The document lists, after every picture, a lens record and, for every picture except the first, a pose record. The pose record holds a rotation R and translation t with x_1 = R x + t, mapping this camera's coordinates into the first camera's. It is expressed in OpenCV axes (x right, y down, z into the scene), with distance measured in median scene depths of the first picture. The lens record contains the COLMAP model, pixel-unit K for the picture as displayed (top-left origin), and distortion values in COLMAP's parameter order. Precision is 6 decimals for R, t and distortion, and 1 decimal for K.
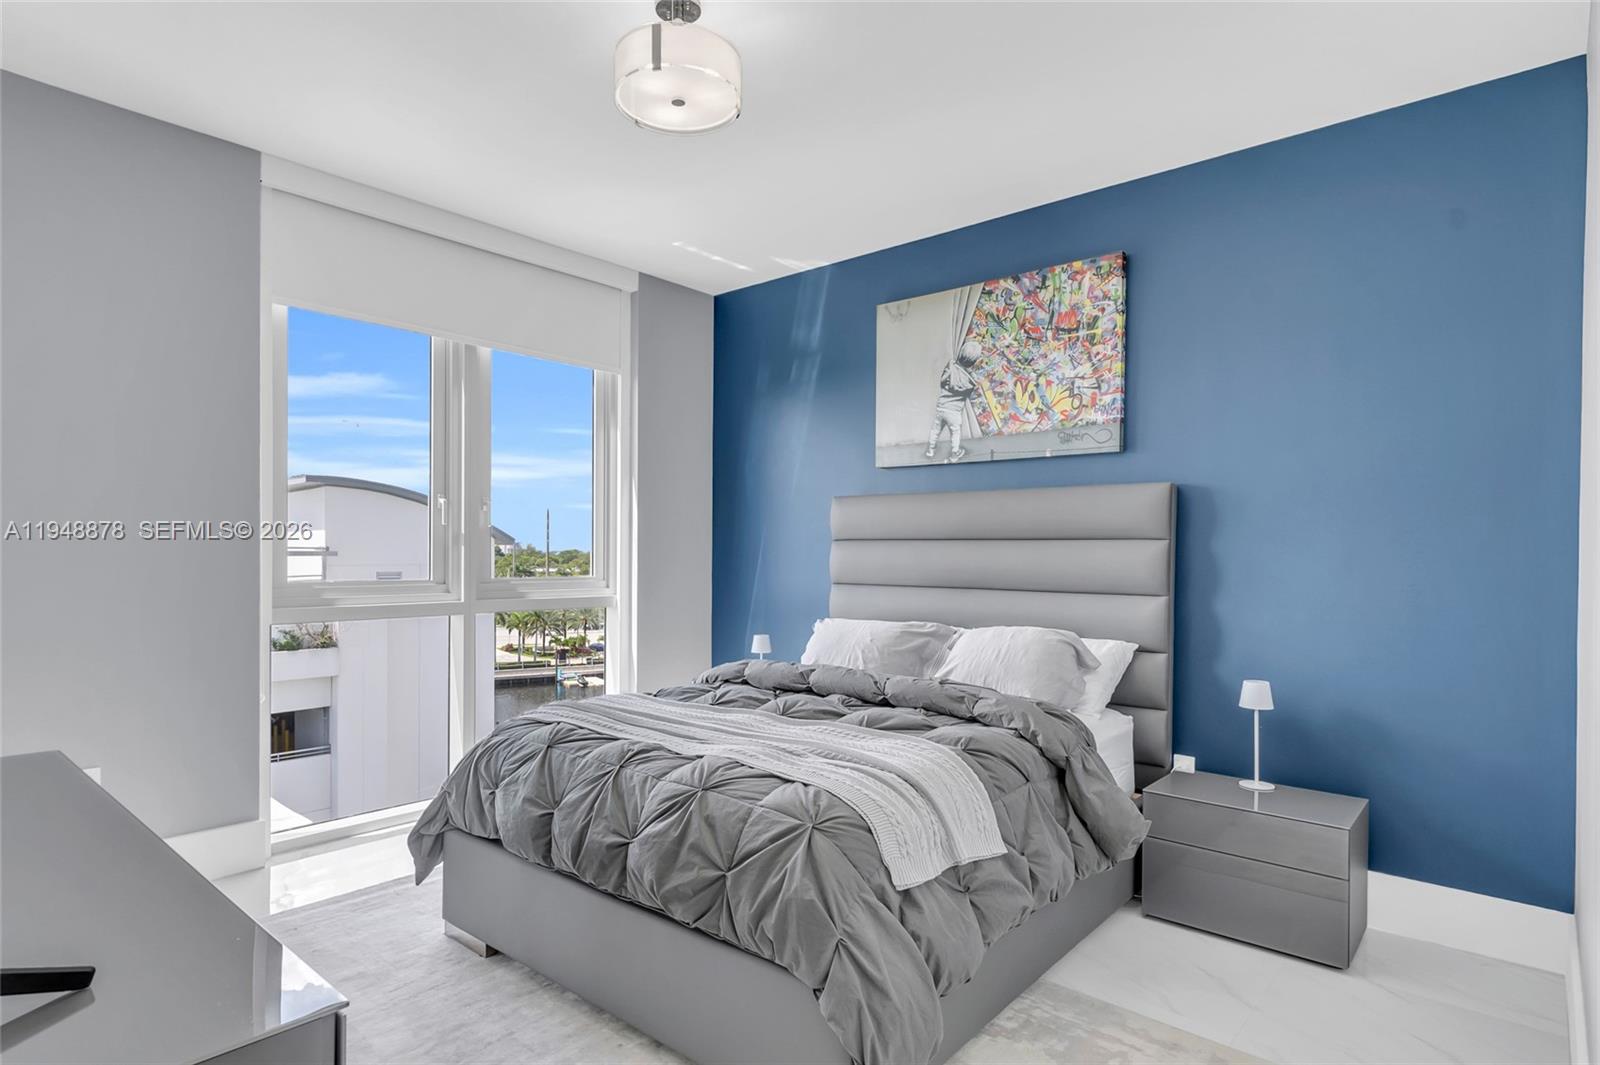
lens RADIAL K [[846.3, 0, 782.4], [0, 846.3, 542.8], [0, 0, 1]] dist [0.004863, 0.000495]
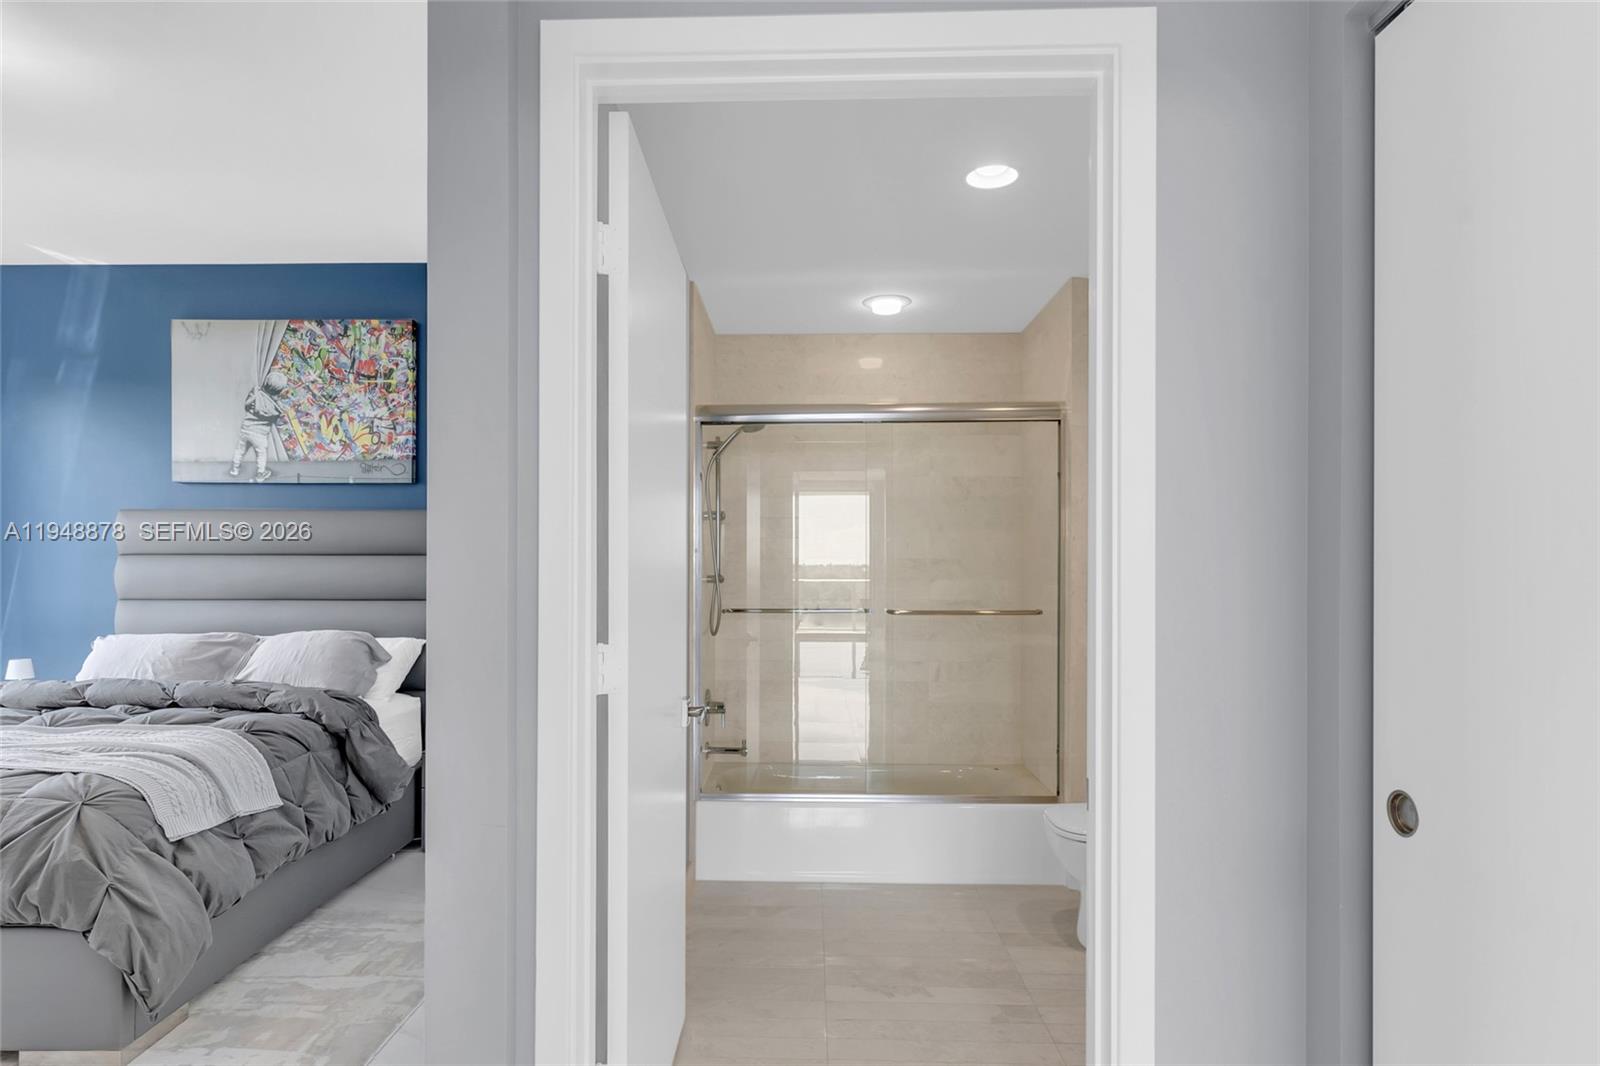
lens RADIAL K [[879.3, 0, 794.6], [0, 879.3, 566.5], [0, 0, 1]] dist [0.005317, -0.001136]
pose [[0.766173, -0.006765, 0.642598, 0.005332], [-0.002784, 0.999900, 0.013845, -0.007154], [-0.642628, -0.012397, 0.766078, -0.337911]]
